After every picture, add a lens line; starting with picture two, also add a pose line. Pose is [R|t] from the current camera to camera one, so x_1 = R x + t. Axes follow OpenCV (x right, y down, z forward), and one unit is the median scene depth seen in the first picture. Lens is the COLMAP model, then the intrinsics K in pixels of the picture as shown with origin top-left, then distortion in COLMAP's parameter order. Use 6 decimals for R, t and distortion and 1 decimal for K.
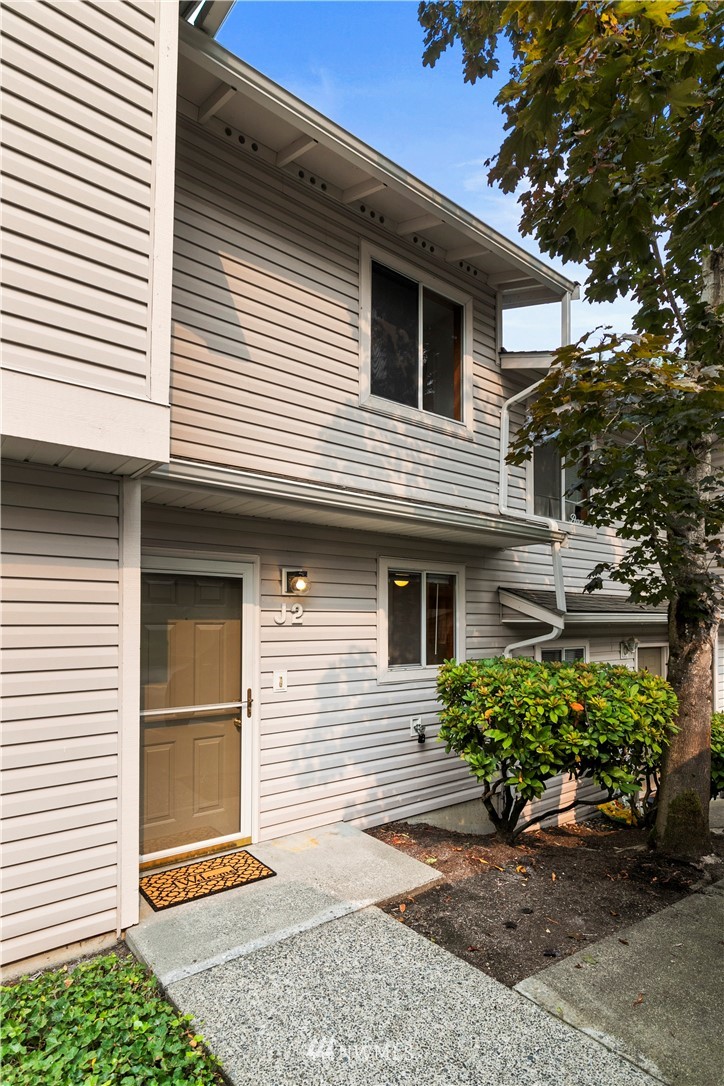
lens RADIAL K [[582.2, 0, 366.2], [0, 582.2, 604.9], [0, 0, 1]] dist [0.000090, 0.000224]
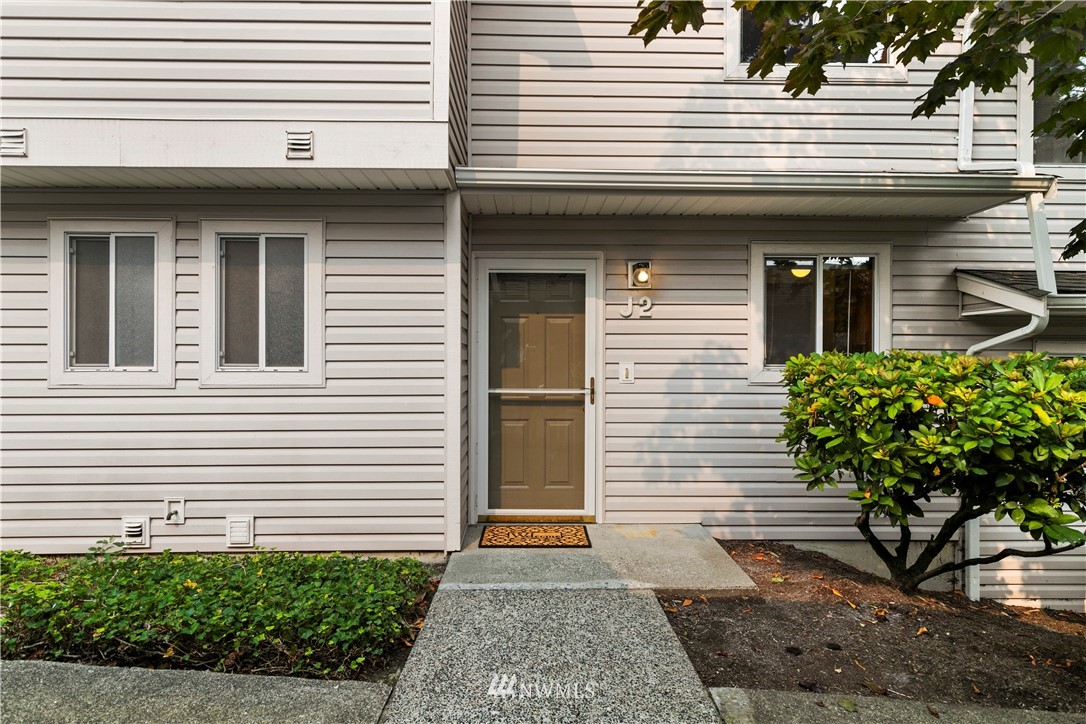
lens RADIAL K [[582.2, 0, 543.0], [0, 582.2, 362.0], [0, 0, 1]] dist [0.000090, 0.000224]
pose [[0.787086, -0.001059, -0.616842, 0.379551], [0.014340, 0.999760, 0.016580, 0.095670], [0.616676, -0.021895, 0.786912, 0.108630]]
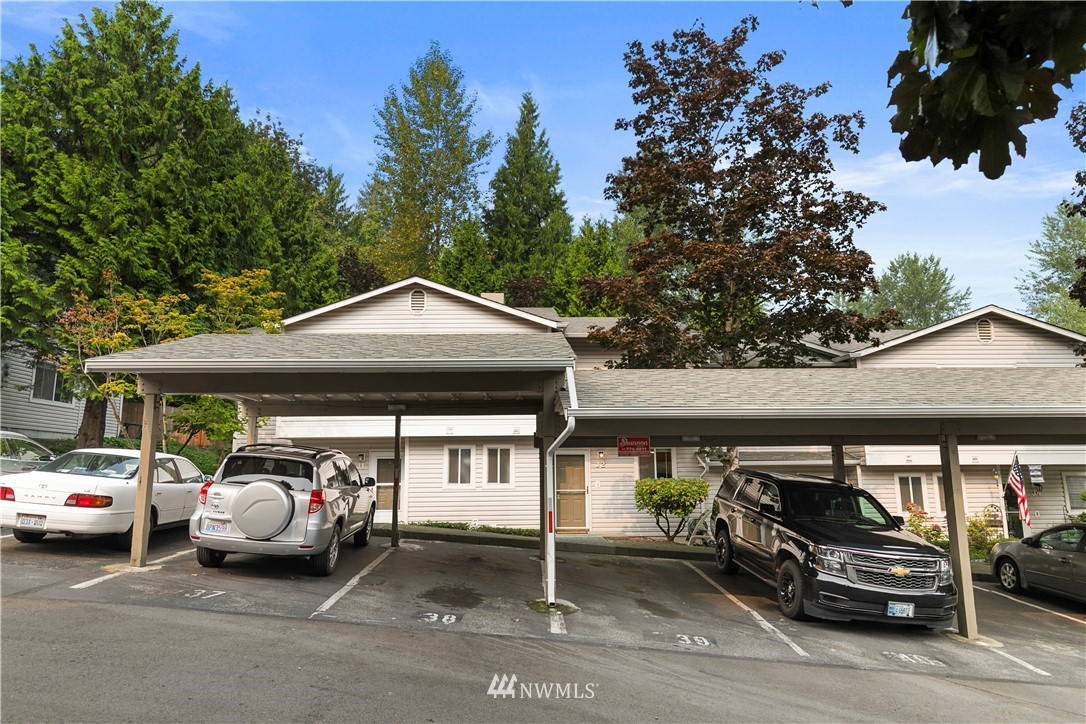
lens RADIAL K [[705.8, 0, 543.0], [0, 705.8, 362.0], [0, 0, 1]] dist [0.002153, 0.000092]
pose [[0.747507, -0.128166, -0.651773, 2.402272], [0.026673, 0.986209, -0.163339, 0.093868], [0.663719, 0.104712, 0.740617, -2.340936]]
